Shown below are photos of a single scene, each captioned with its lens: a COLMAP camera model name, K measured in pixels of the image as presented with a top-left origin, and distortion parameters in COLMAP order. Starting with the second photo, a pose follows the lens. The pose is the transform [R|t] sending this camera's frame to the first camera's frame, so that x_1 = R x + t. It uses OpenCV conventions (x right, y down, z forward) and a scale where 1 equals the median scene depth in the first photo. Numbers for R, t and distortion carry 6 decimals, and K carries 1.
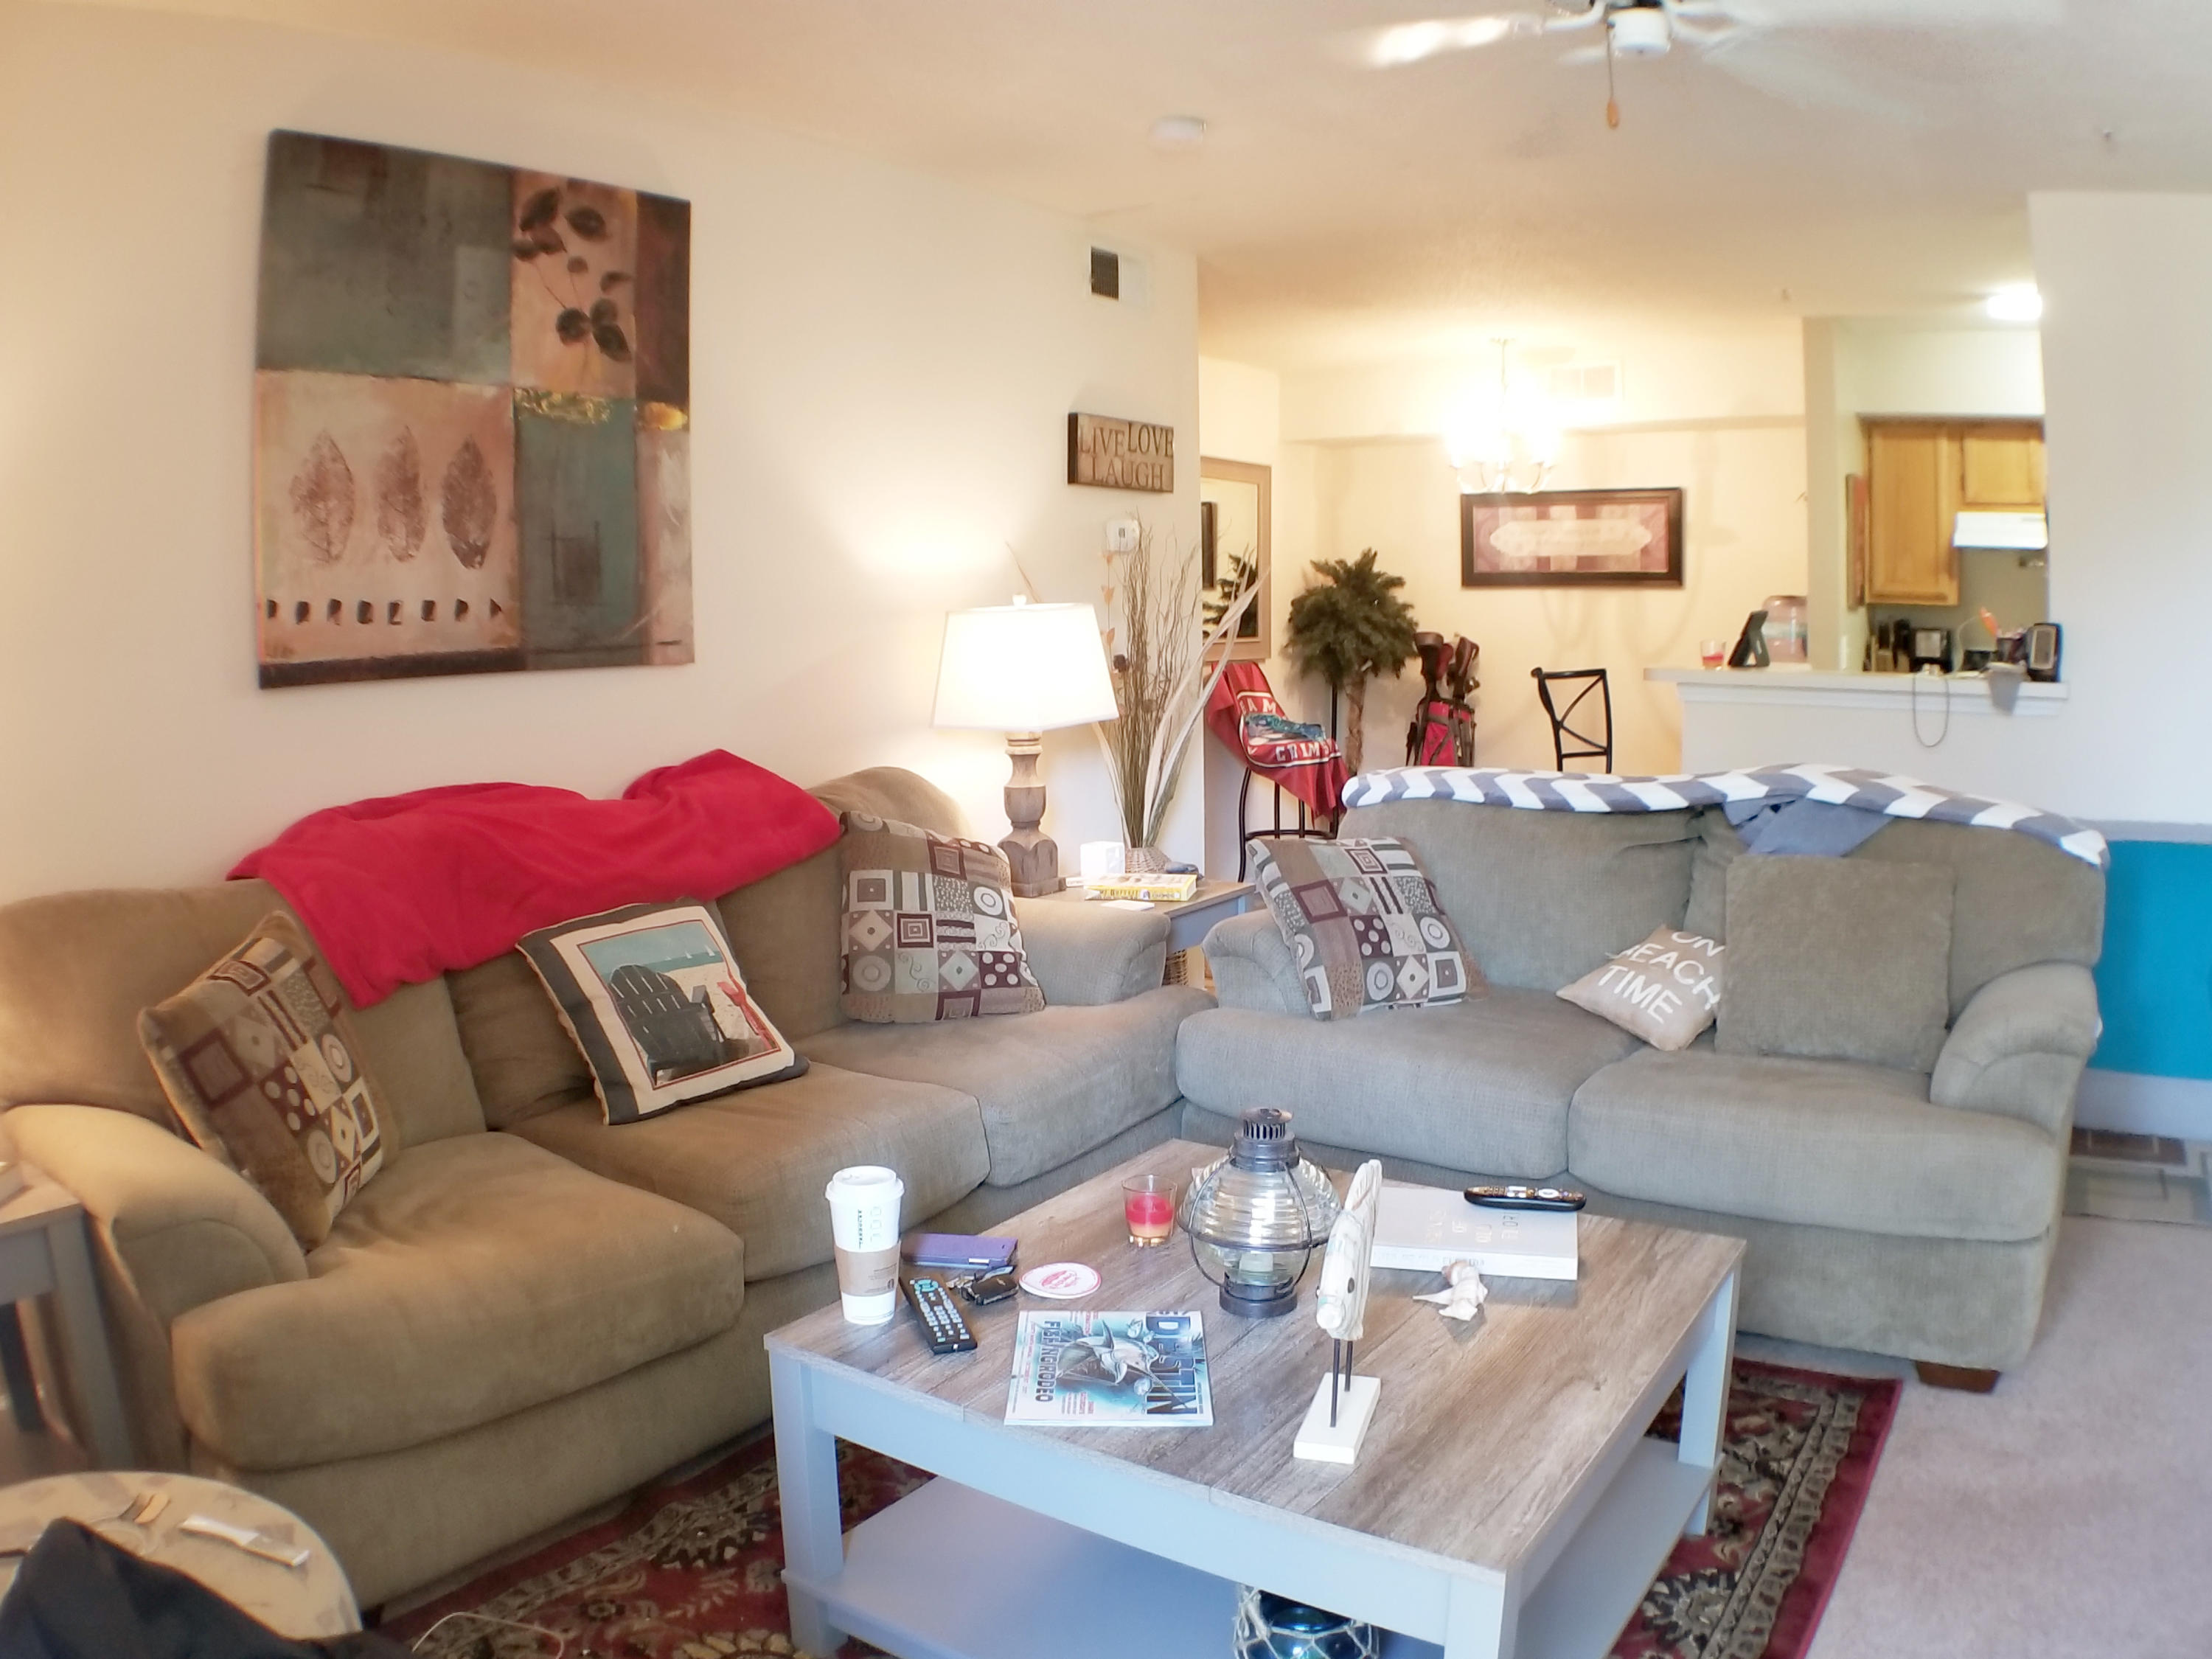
lens RADIAL K [[1628.9, 0, 1107.0], [0, 1628.9, 874.6], [0, 0, 1]] dist [-0.181768, -0.070861]
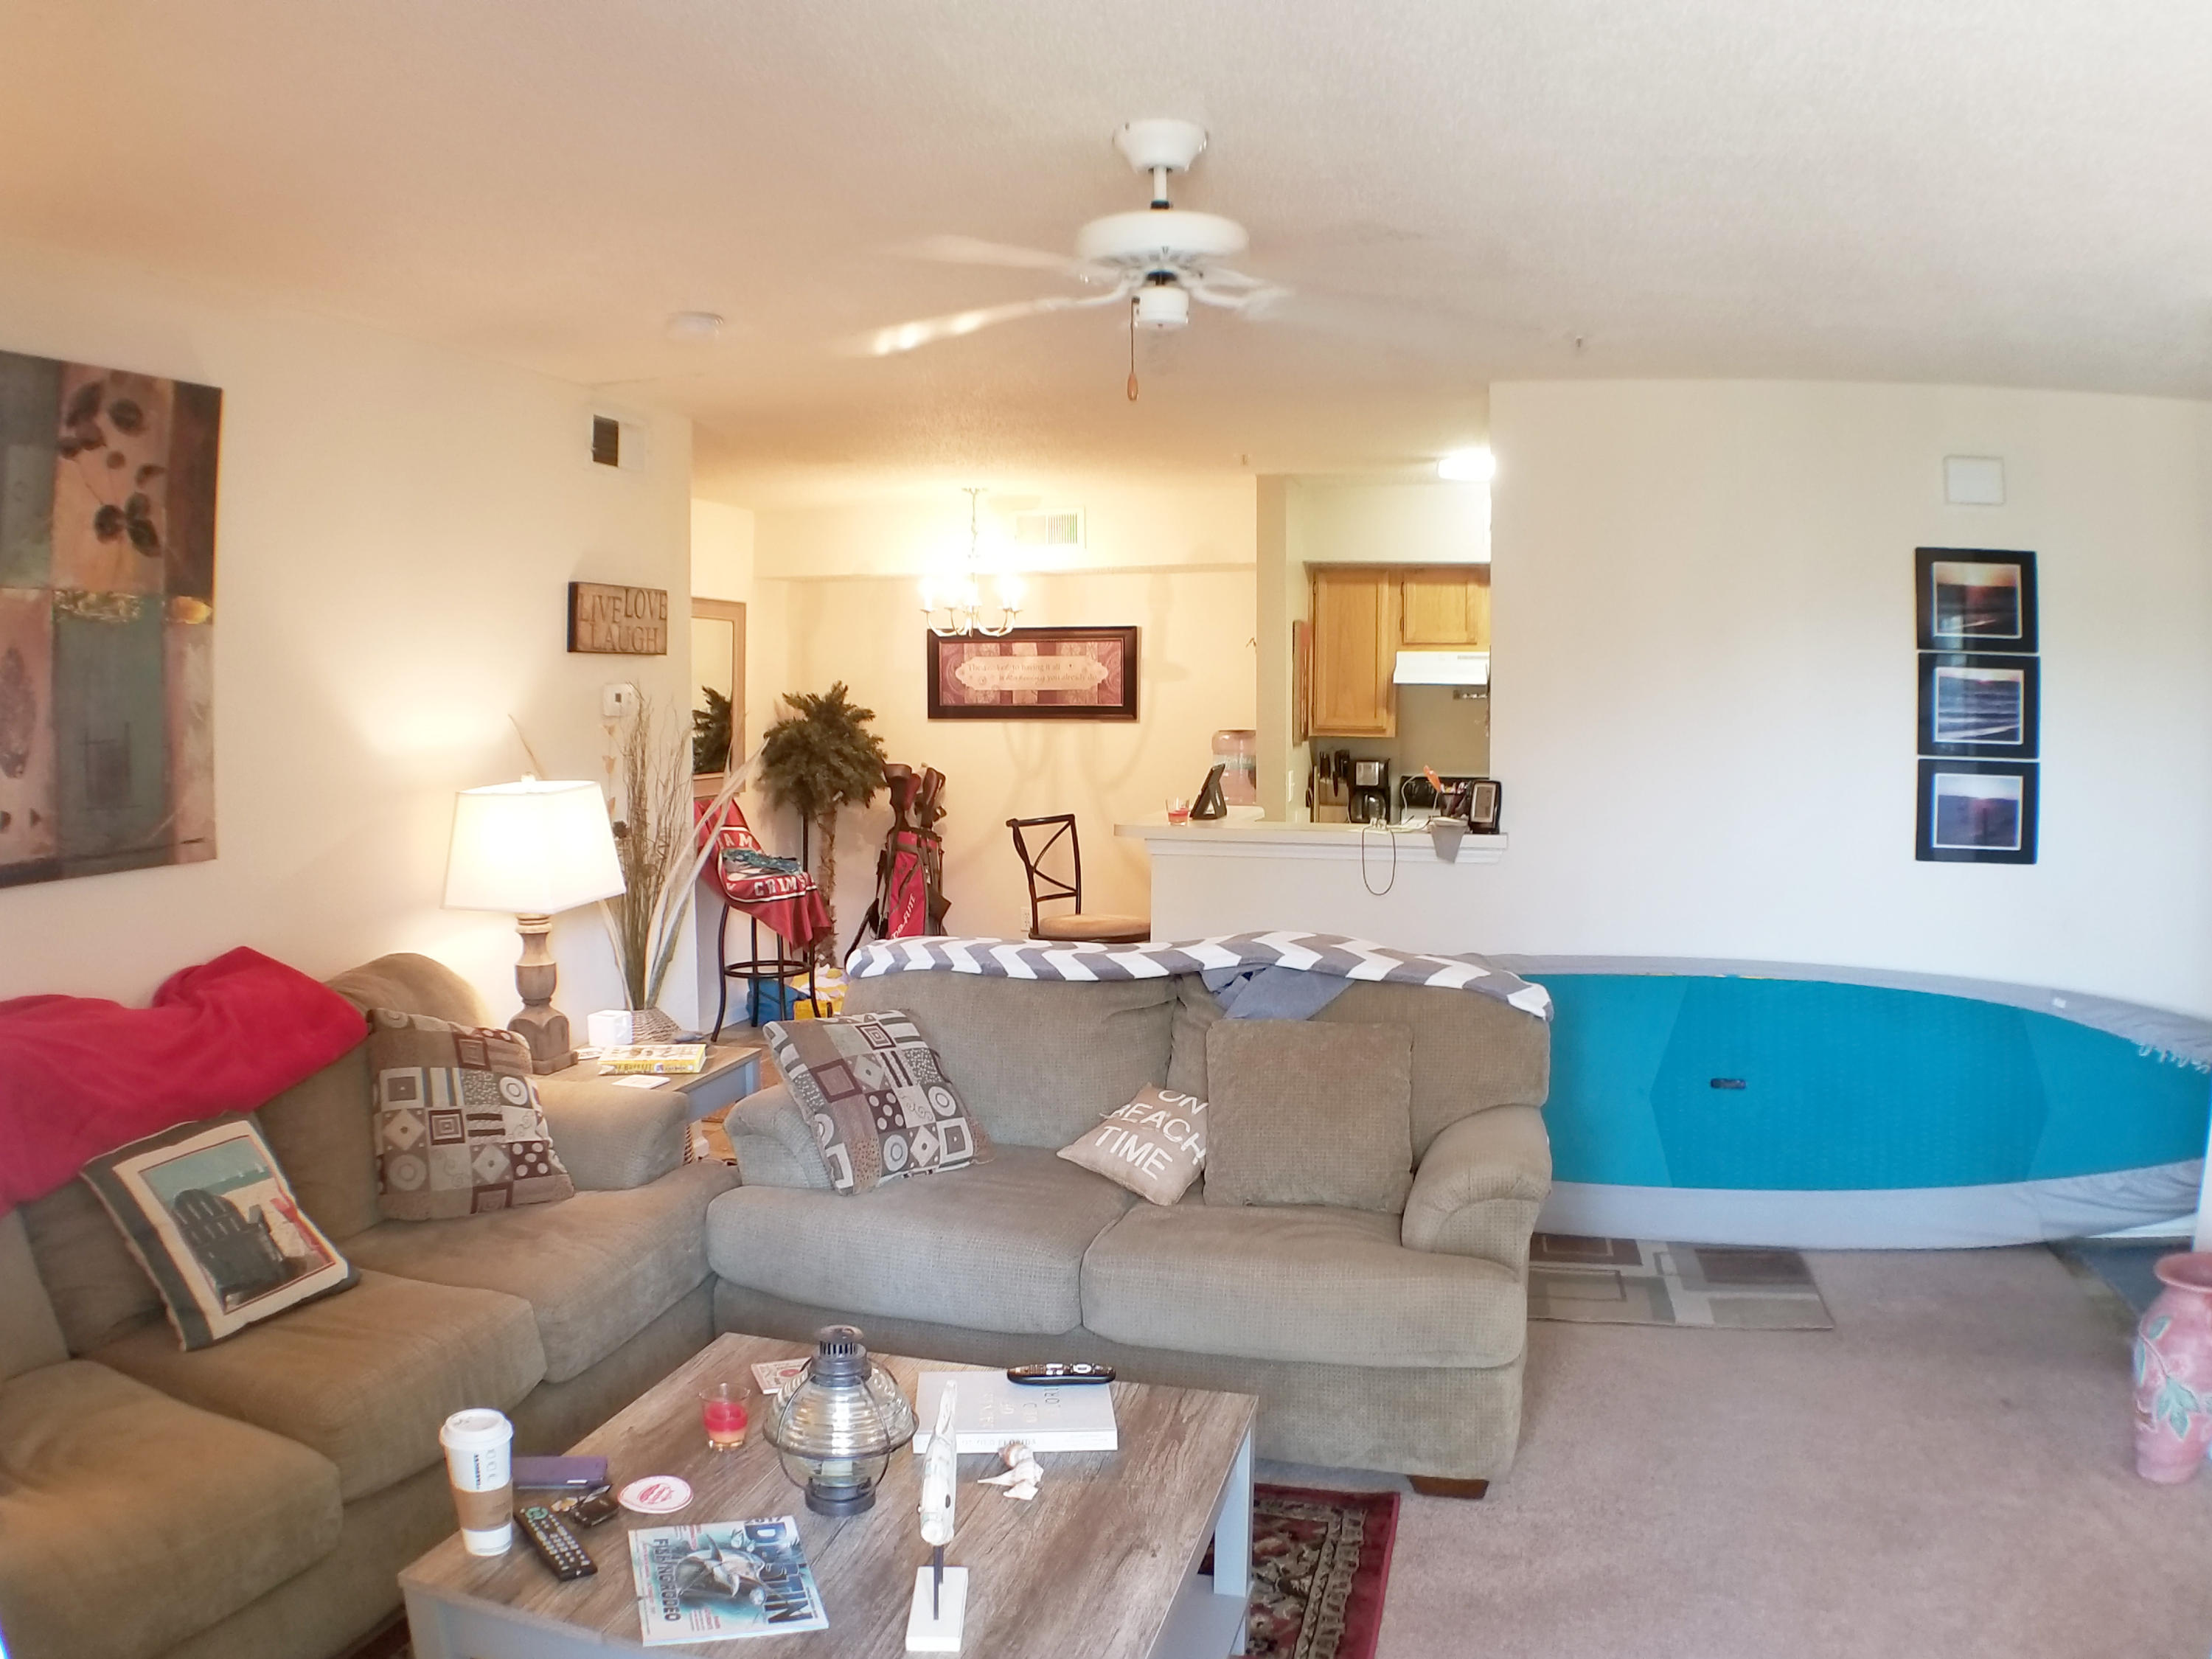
lens RADIAL K [[1633.4, 0, 1102.5], [0, 1633.4, 864.1], [0, 0, 1]] dist [-0.211995, -0.002516]
pose [[0.943391, -0.012184, 0.331459, -0.056458], [0.030653, 0.998251, -0.050550, -0.070285], [-0.330263, 0.057848, 0.942115, -0.060979]]
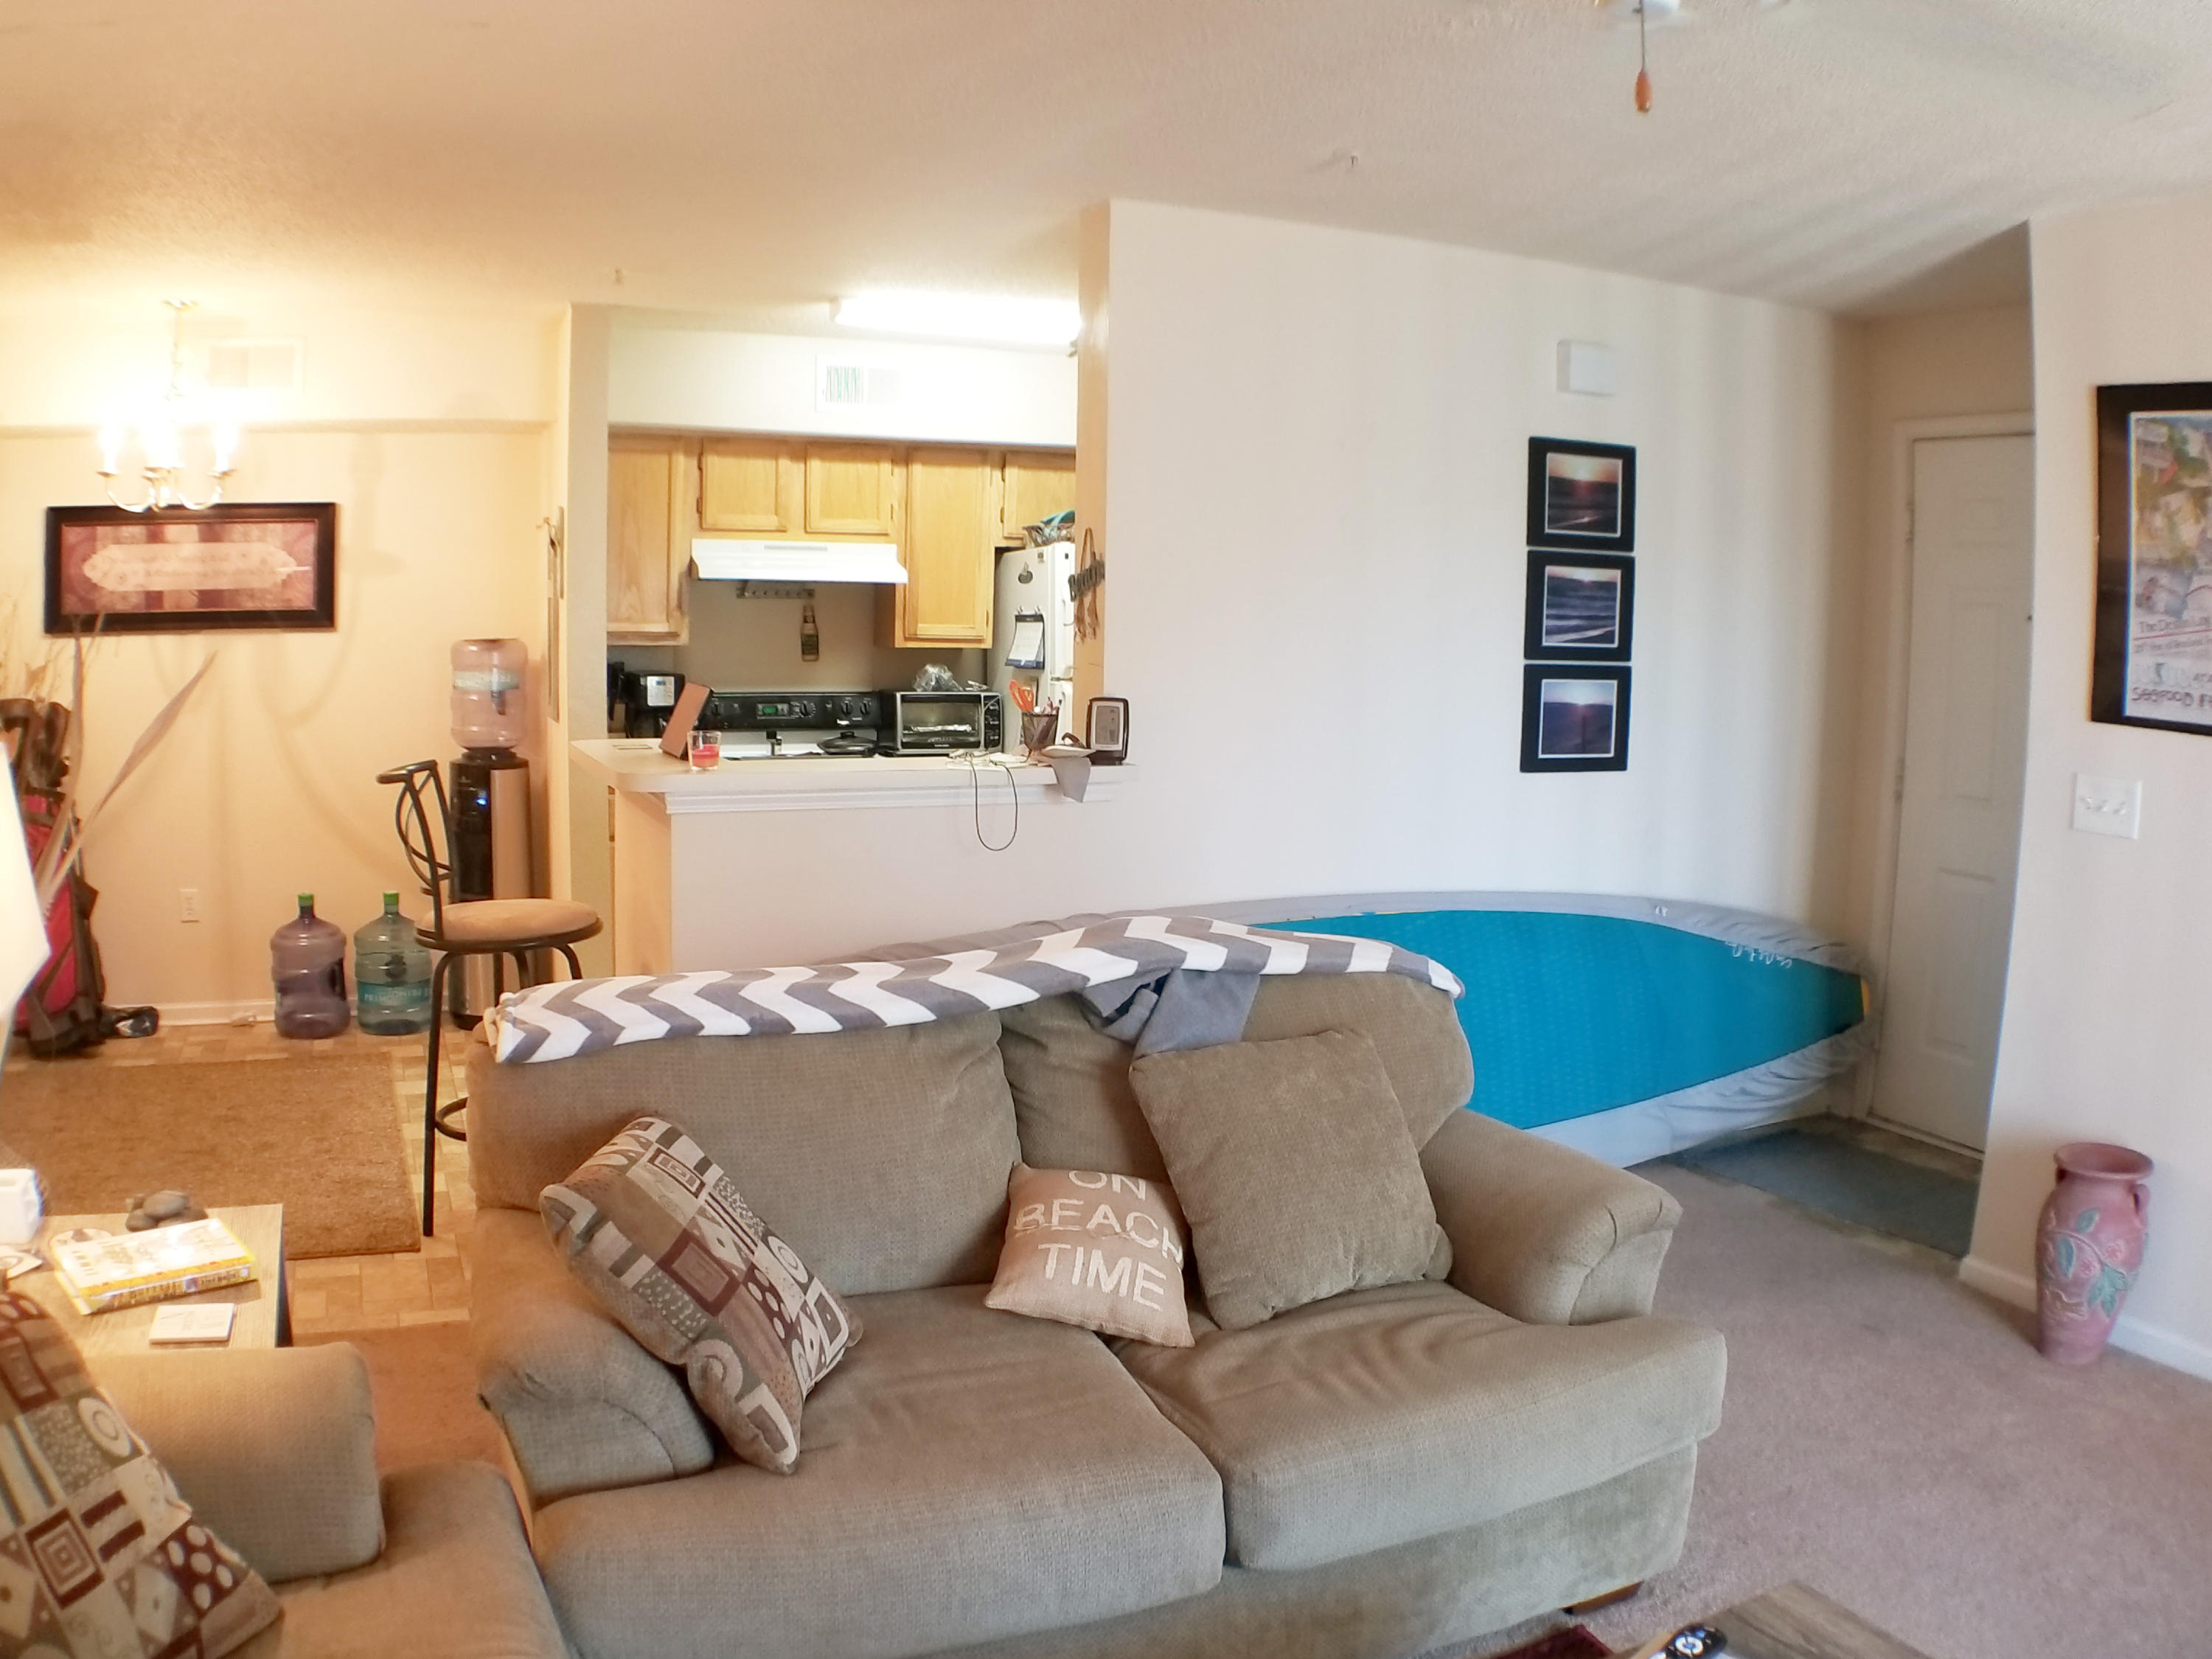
lens RADIAL K [[1694.4, 0, 1069.1], [0, 1694.4, 830.9], [0, 0, 1]] dist [-0.230521, 0.022031]
pose [[0.526102, -0.078006, 0.846836, -0.311814], [0.101932, 0.994390, 0.028272, -0.155690], [-0.844291, 0.071446, 0.531101, 0.621291]]
